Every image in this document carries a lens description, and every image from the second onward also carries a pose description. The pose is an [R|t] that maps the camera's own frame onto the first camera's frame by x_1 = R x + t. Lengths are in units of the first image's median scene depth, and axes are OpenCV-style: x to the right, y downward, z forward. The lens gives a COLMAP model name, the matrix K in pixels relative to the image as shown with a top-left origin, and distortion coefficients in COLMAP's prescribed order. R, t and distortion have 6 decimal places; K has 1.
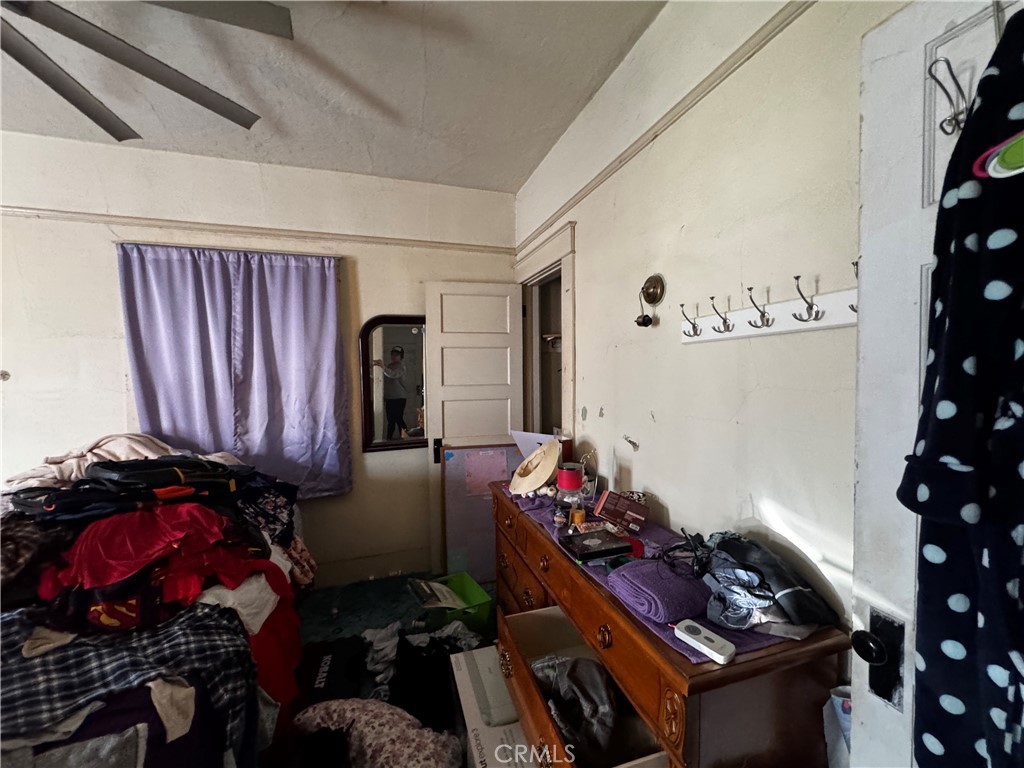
lens RADIAL K [[406.3, 0, 512.0], [0, 406.3, 384.0], [0, 0, 1]] dist [-0.008111, 0.000581]
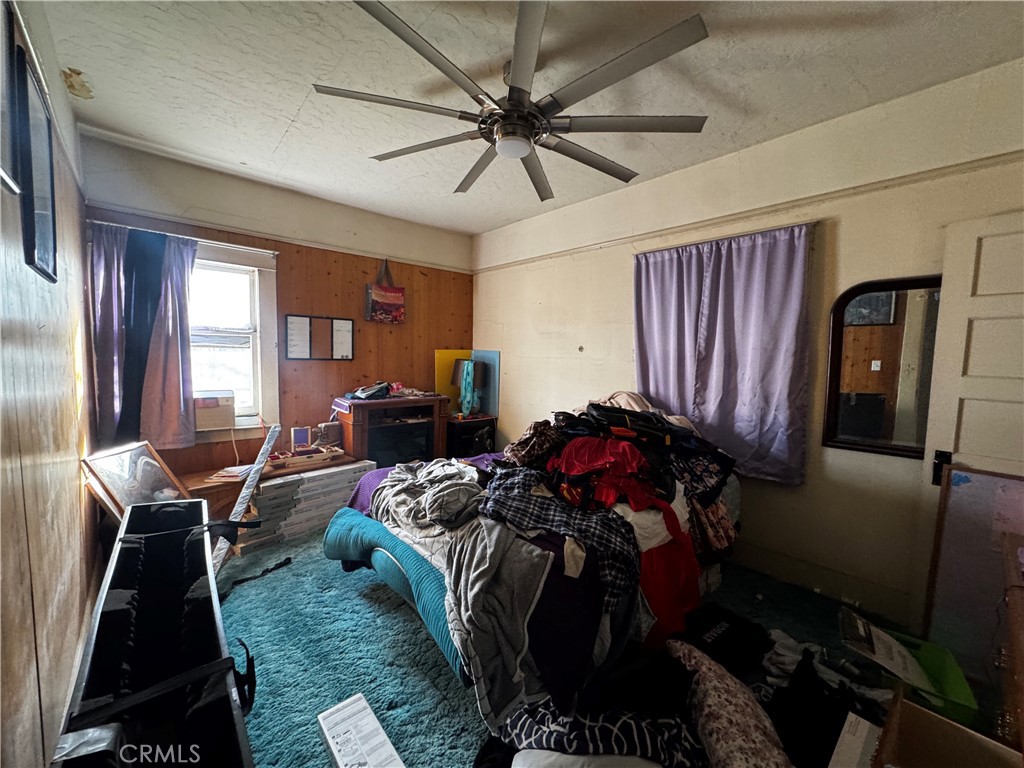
lens RADIAL K [[406.3, 0, 512.0], [0, 406.3, 384.0], [0, 0, 1]] dist [-0.008111, 0.000581]
pose [[0.399614, 0.092896, -0.911964, 0.173065], [-0.056393, 0.995459, 0.076690, 0.010552], [0.914947, 0.020782, 0.403038, 0.054149]]
